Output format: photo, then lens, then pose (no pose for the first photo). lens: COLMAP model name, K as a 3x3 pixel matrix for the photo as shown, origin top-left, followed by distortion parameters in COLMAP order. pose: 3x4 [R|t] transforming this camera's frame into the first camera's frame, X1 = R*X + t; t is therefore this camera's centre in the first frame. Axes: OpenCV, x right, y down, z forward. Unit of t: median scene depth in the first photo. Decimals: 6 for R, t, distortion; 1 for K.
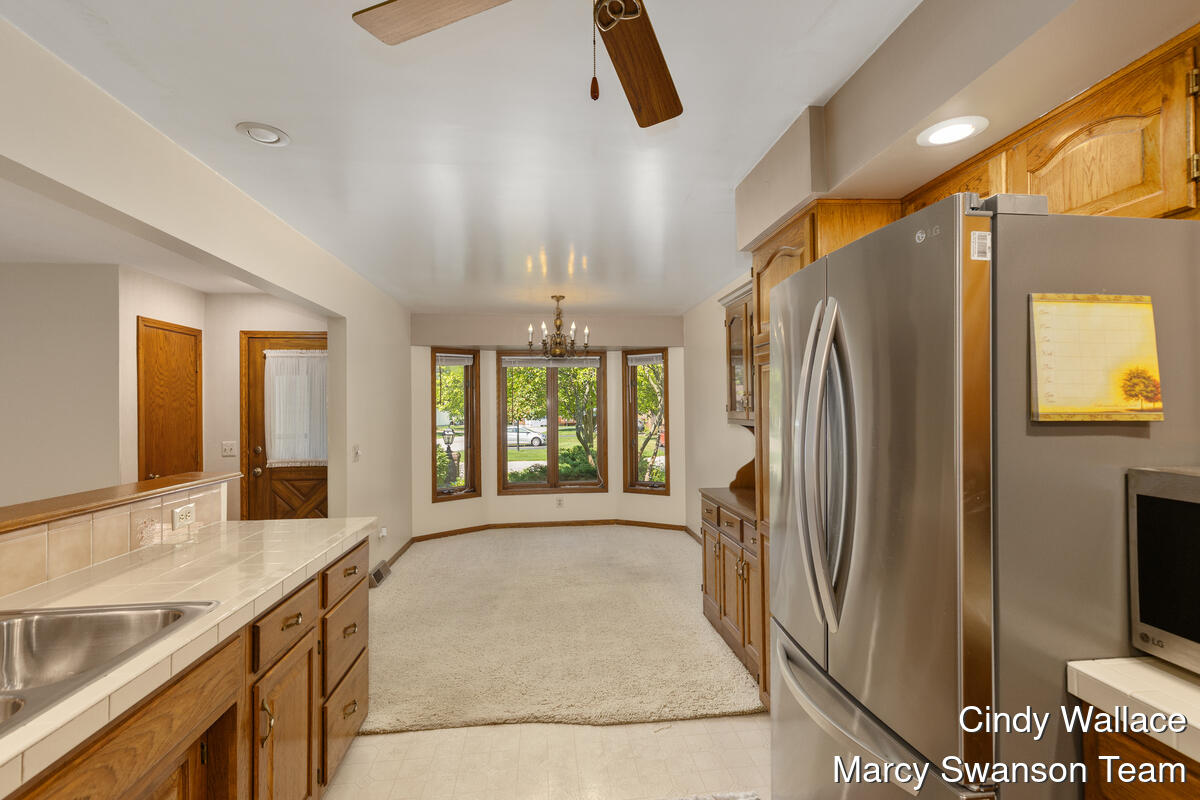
lens RADIAL K [[539.7, 0, 602.2], [0, 539.7, 394.9], [0, 0, 1]] dist [0.000324, -0.000039]
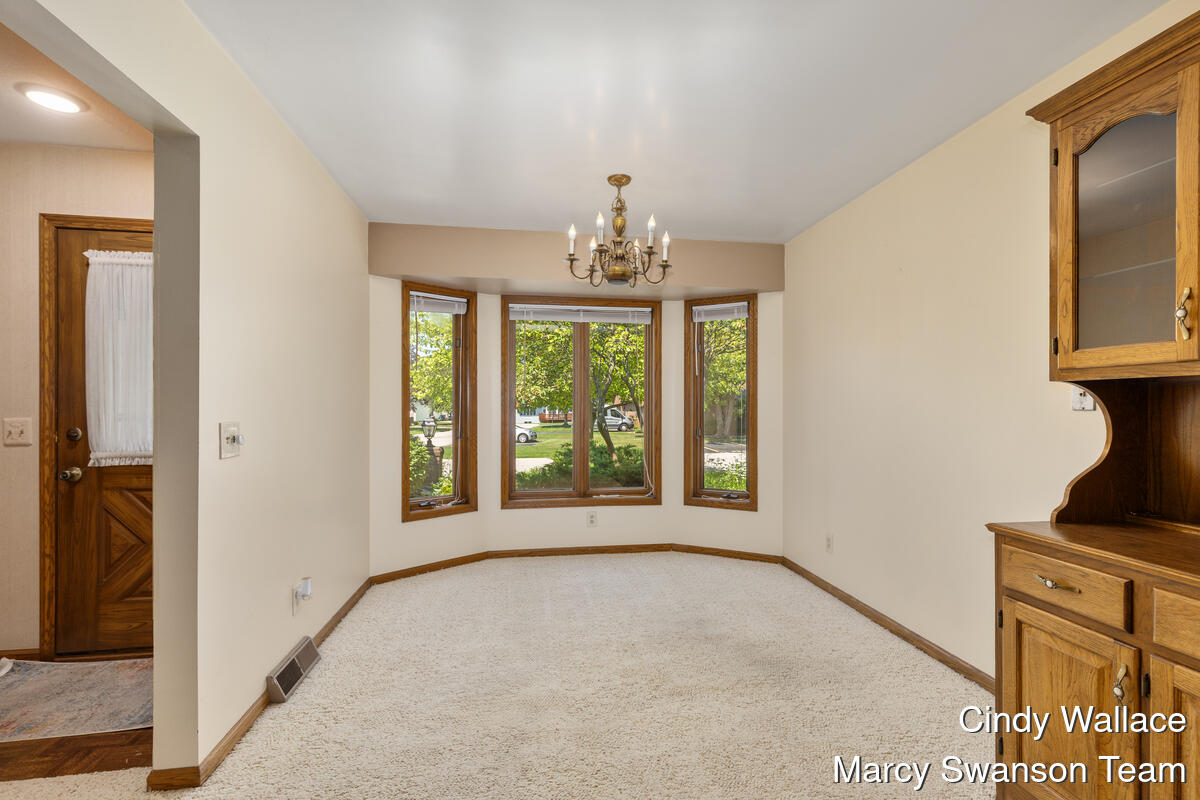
lens RADIAL K [[539.2, 0, 604.8], [0, 539.2, 403.4], [0, 0, 1]] dist [0.001473, 0.000032]
pose [[0.999283, 0.012321, 0.035803, -0.090809], [-0.013010, 0.999733, 0.019078, 0.039800], [-0.035558, -0.019531, 0.999177, 0.325176]]
